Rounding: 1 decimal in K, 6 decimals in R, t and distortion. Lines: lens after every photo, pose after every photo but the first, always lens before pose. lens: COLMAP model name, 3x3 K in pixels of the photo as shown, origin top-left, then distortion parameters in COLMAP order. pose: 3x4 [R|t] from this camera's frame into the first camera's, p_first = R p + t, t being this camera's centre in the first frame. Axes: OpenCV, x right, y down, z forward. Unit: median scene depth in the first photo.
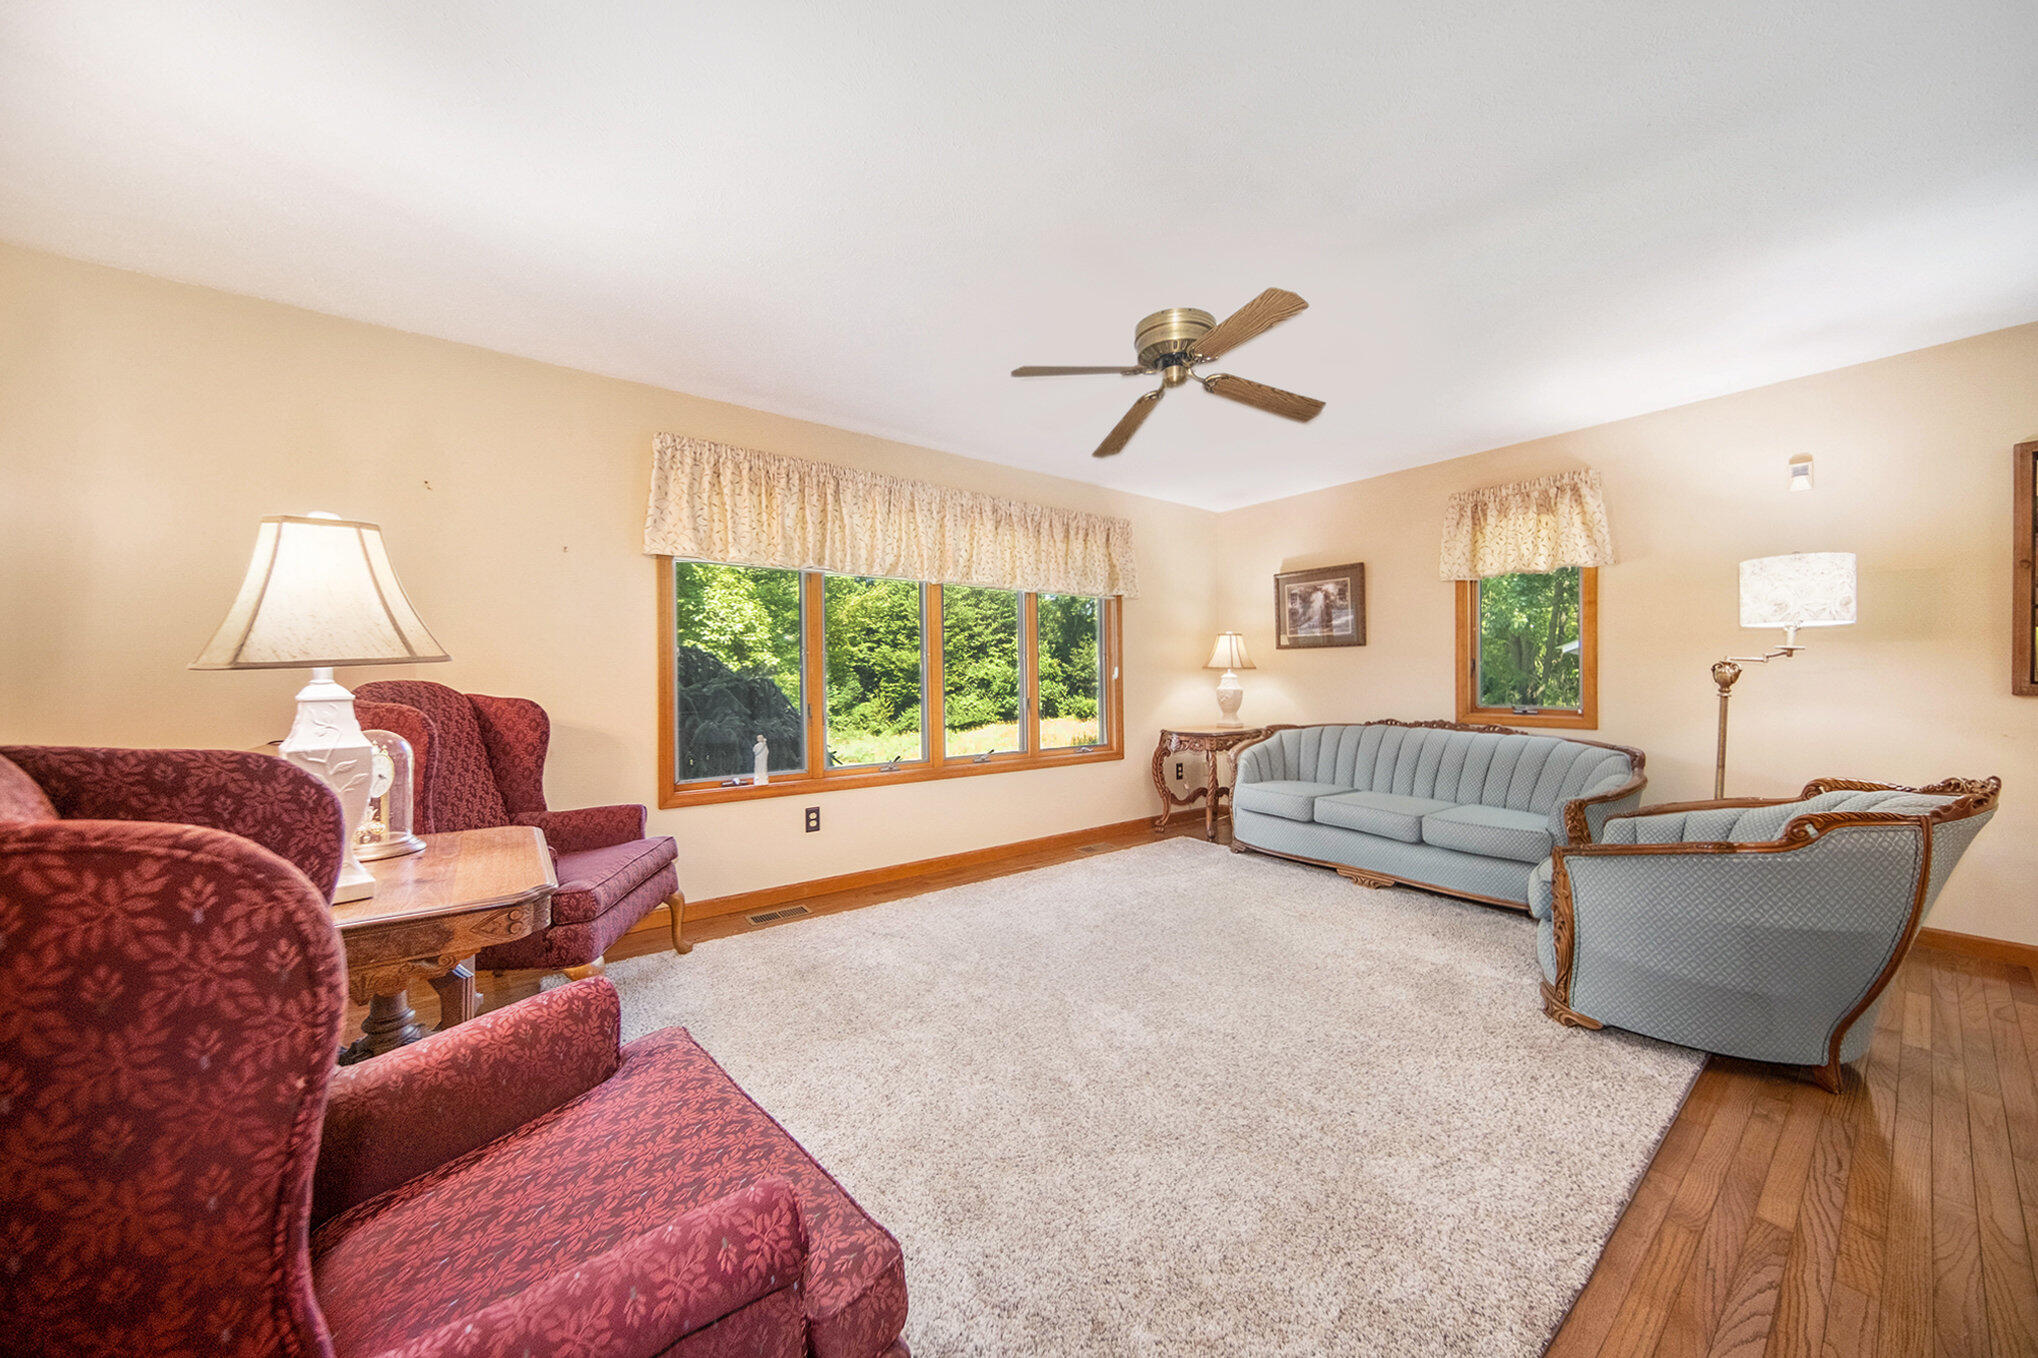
lens RADIAL K [[697.6, 0, 1022.6], [0, 697.6, 670.1], [0, 0, 1]] dist [0.010755, -0.004621]
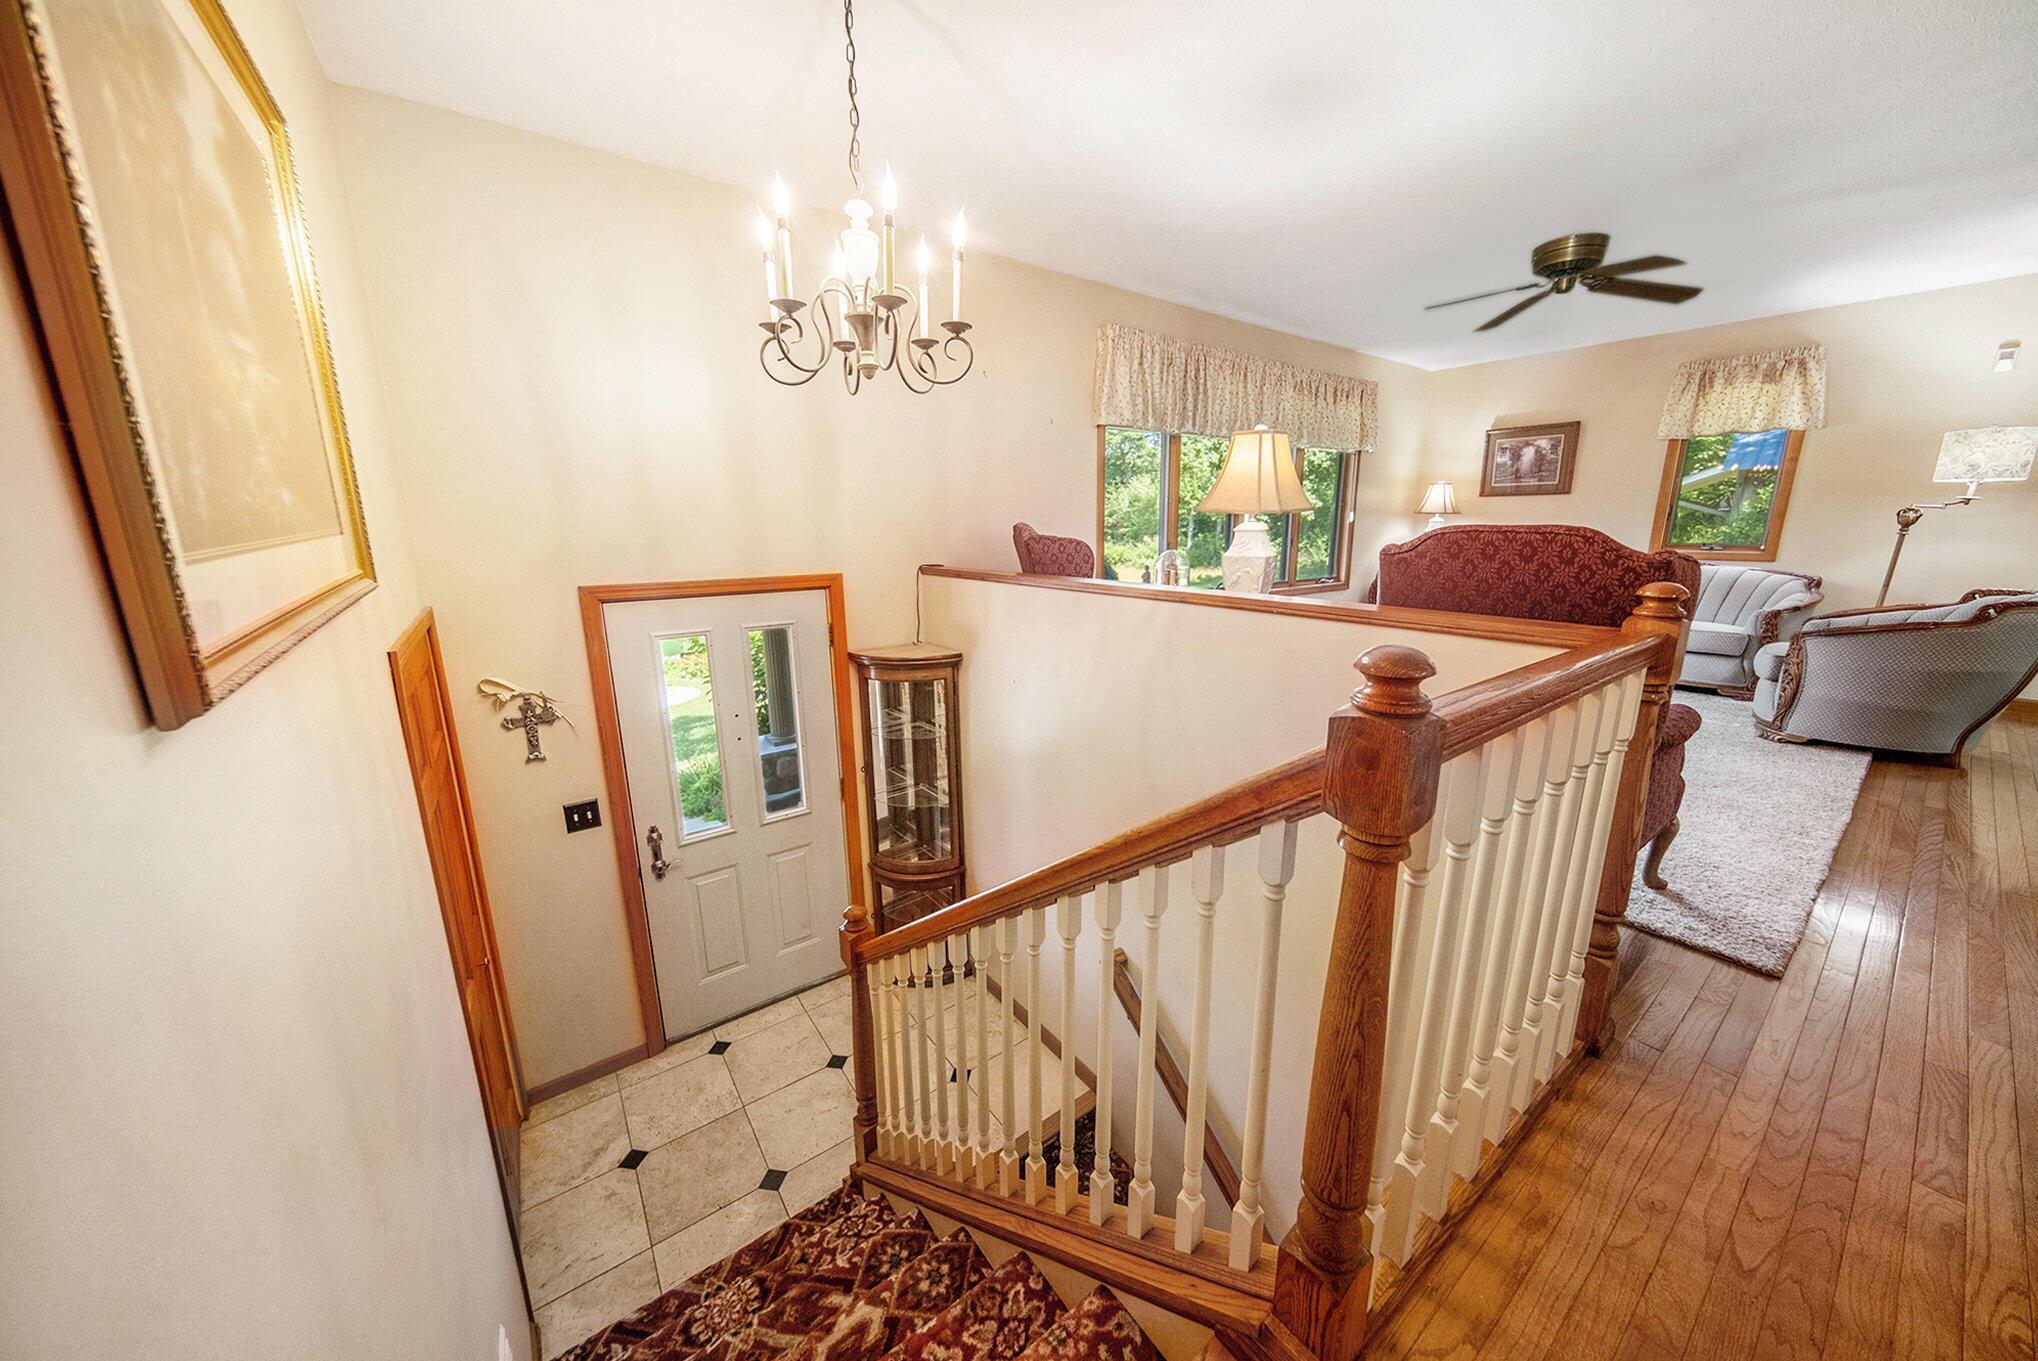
lens RADIAL K [[697.6, 0, 1022.6], [0, 697.6, 671.6], [0, 0, 1]] dist [0.010755, -0.004621]
pose [[0.999975, 0.001999, -0.006784, -0.565554], [-0.000478, 0.976140, 0.217141, 0.002746], [0.007056, -0.217132, 0.976117, -0.323496]]
